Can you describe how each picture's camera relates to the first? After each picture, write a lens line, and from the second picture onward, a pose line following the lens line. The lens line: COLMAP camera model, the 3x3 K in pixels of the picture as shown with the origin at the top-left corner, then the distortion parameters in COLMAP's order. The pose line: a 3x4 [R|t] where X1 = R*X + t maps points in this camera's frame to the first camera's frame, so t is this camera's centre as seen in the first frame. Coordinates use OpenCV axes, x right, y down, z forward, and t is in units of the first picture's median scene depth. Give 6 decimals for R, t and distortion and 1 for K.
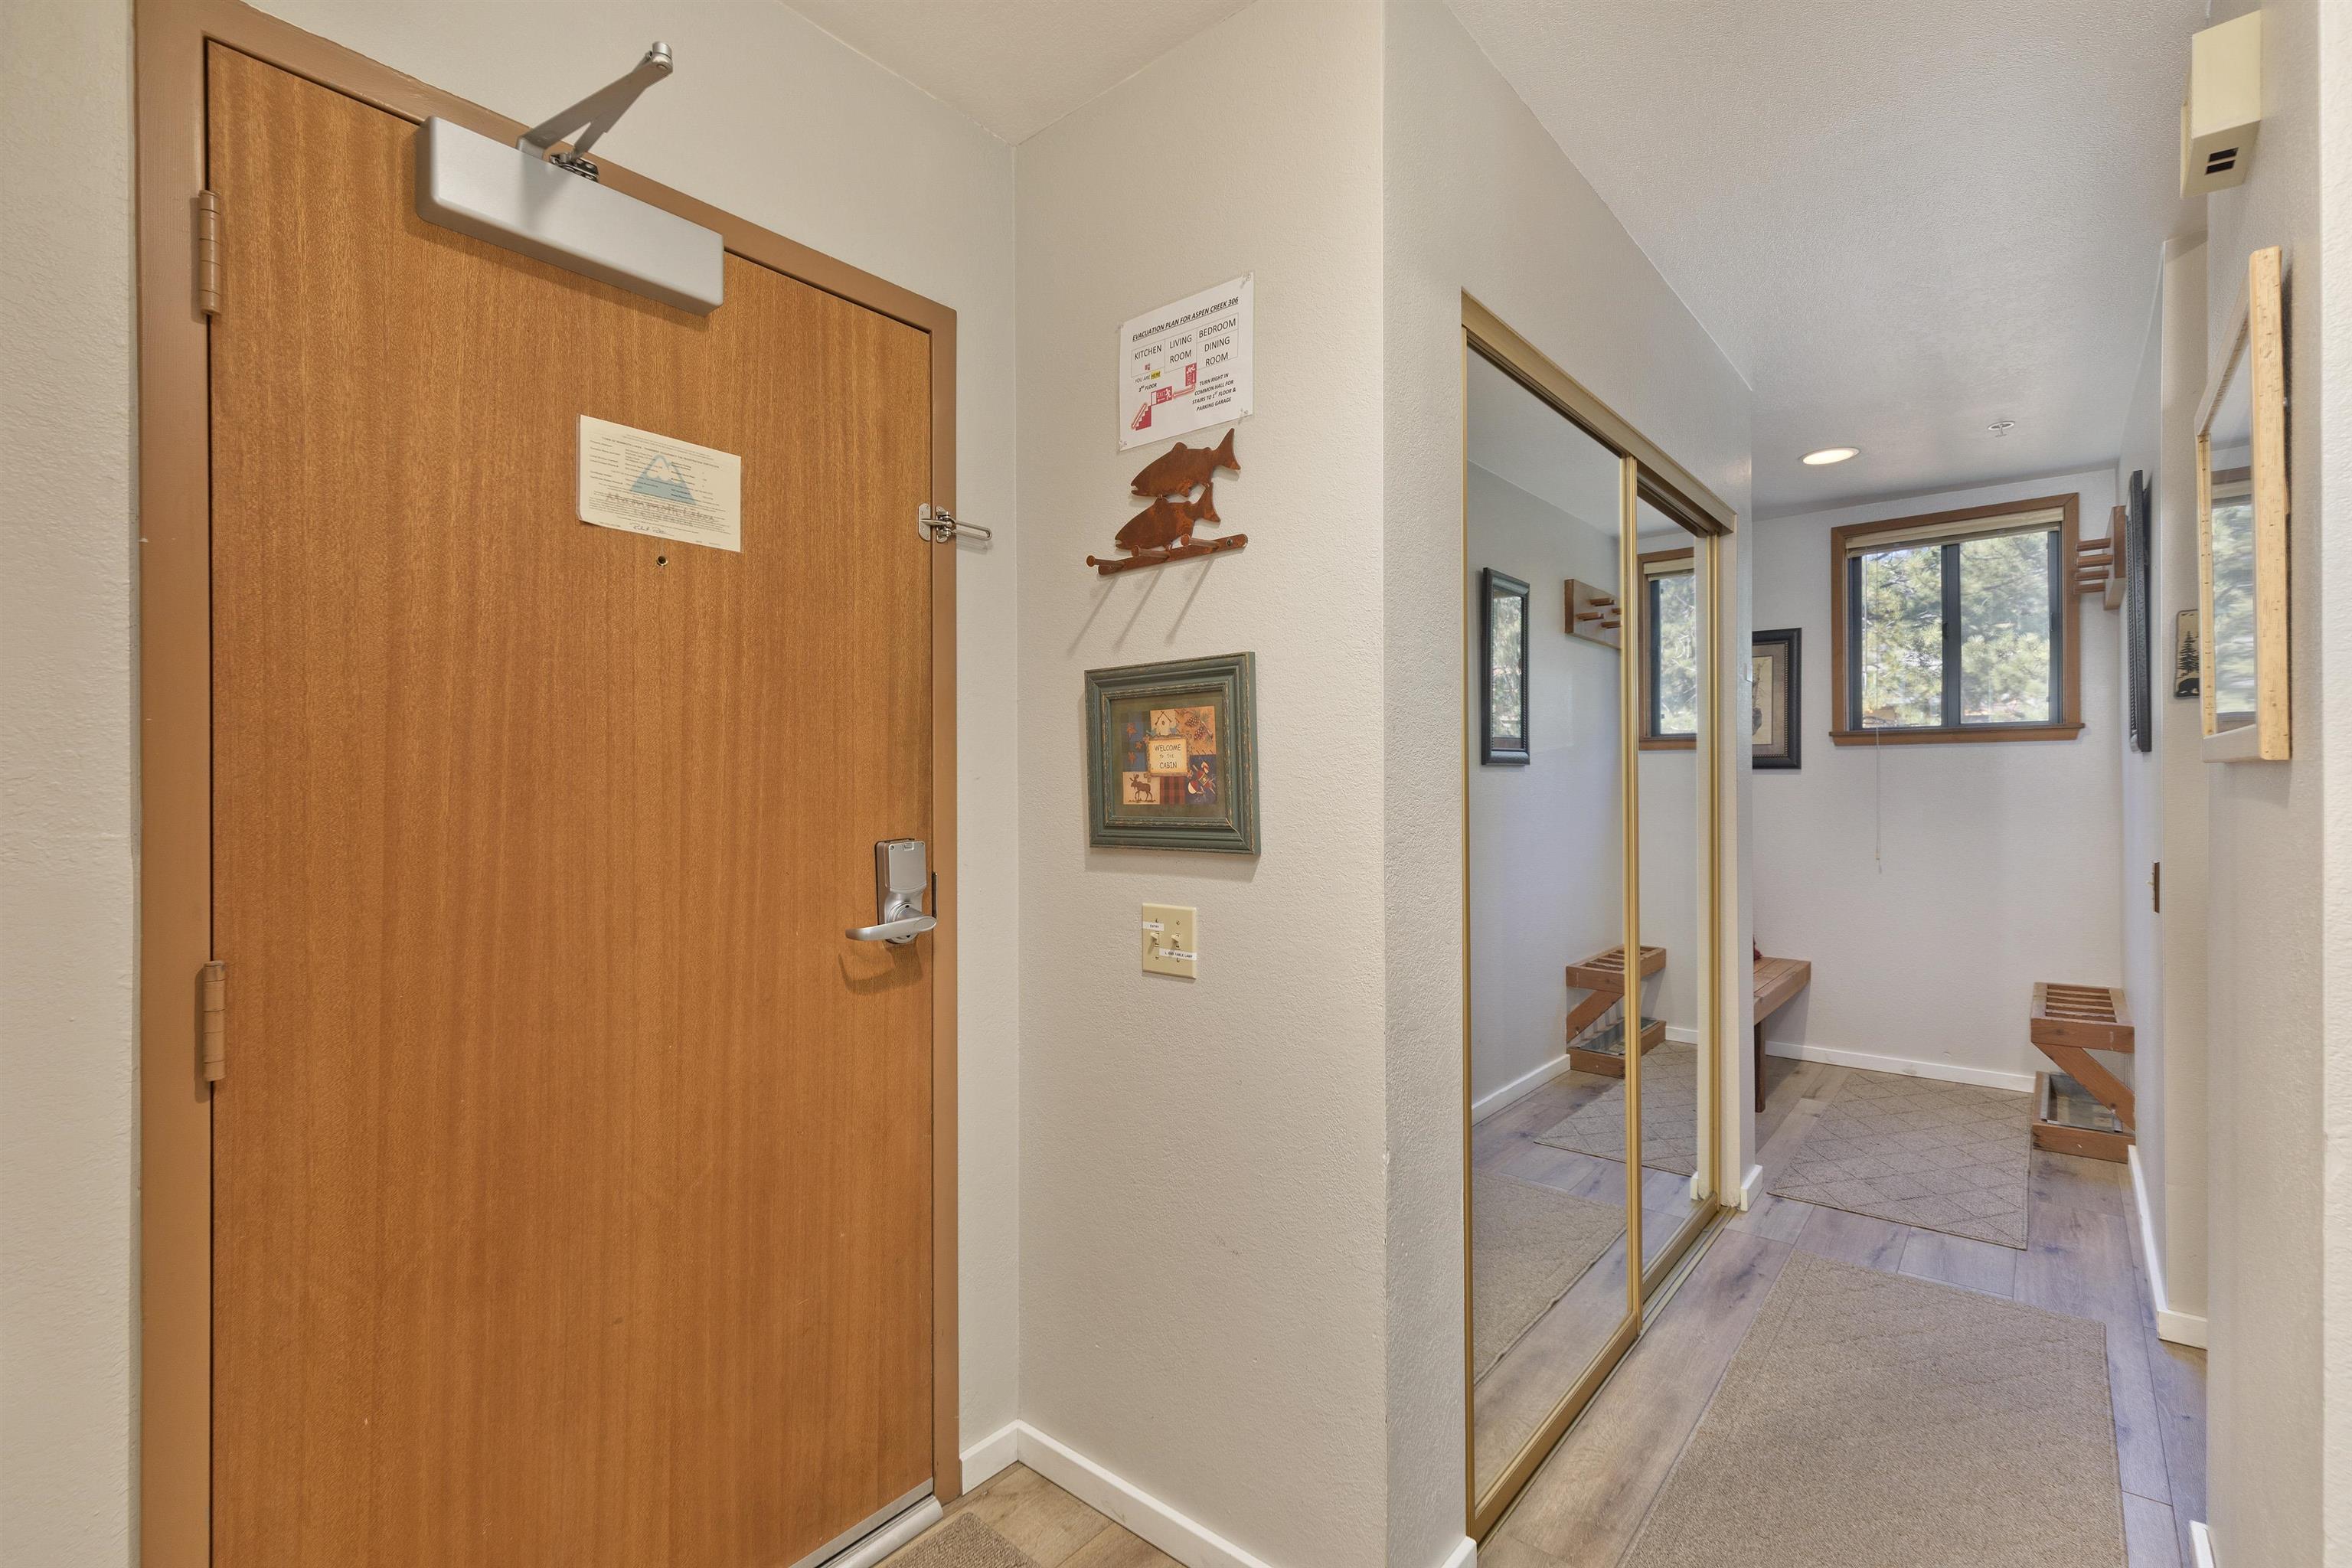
lens RADIAL K [[1046.9, 0, 1185.0], [0, 1046.9, 786.2], [0, 0, 1]] dist [0.007660, -0.001944]
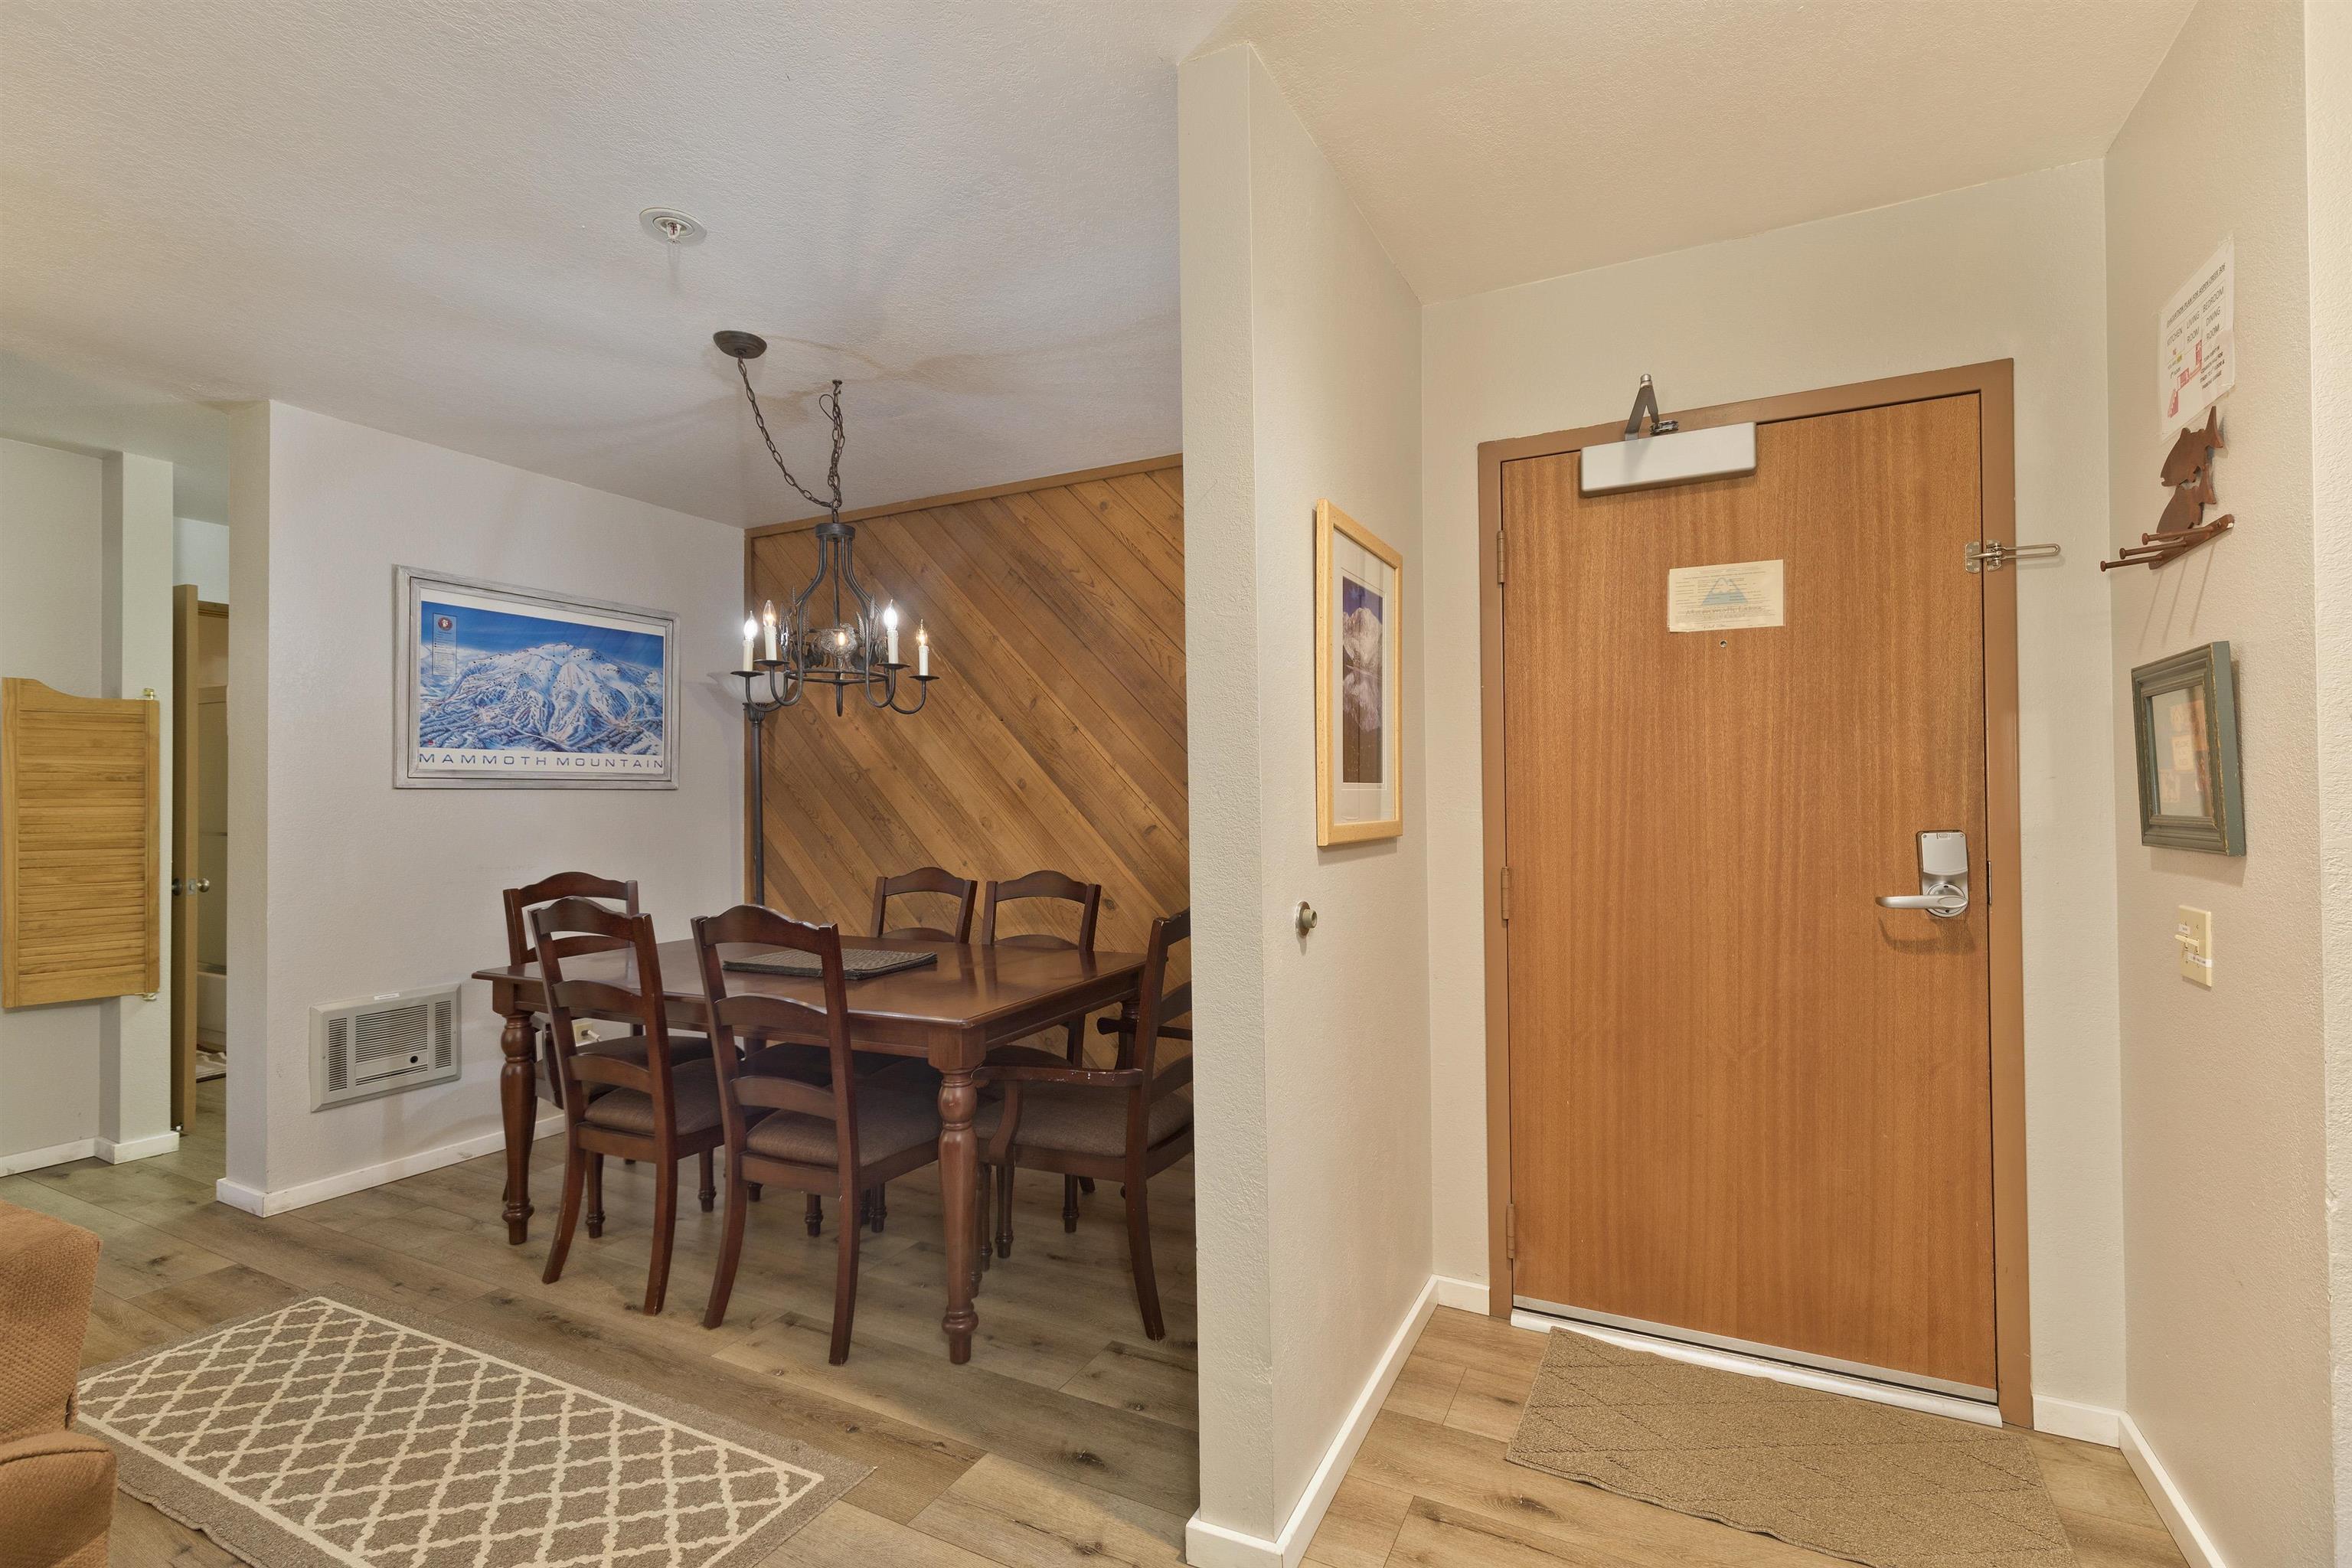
lens RADIAL K [[1046.9, 0, 1183.2], [0, 1046.9, 785.4], [0, 0, 1]] dist [0.007660, -0.001944]
pose [[0.221020, -0.008411, -0.975233, 0.693935], [0.009492, 0.999934, -0.006472, -0.001000], [0.975223, -0.007827, 0.221085, -0.110835]]
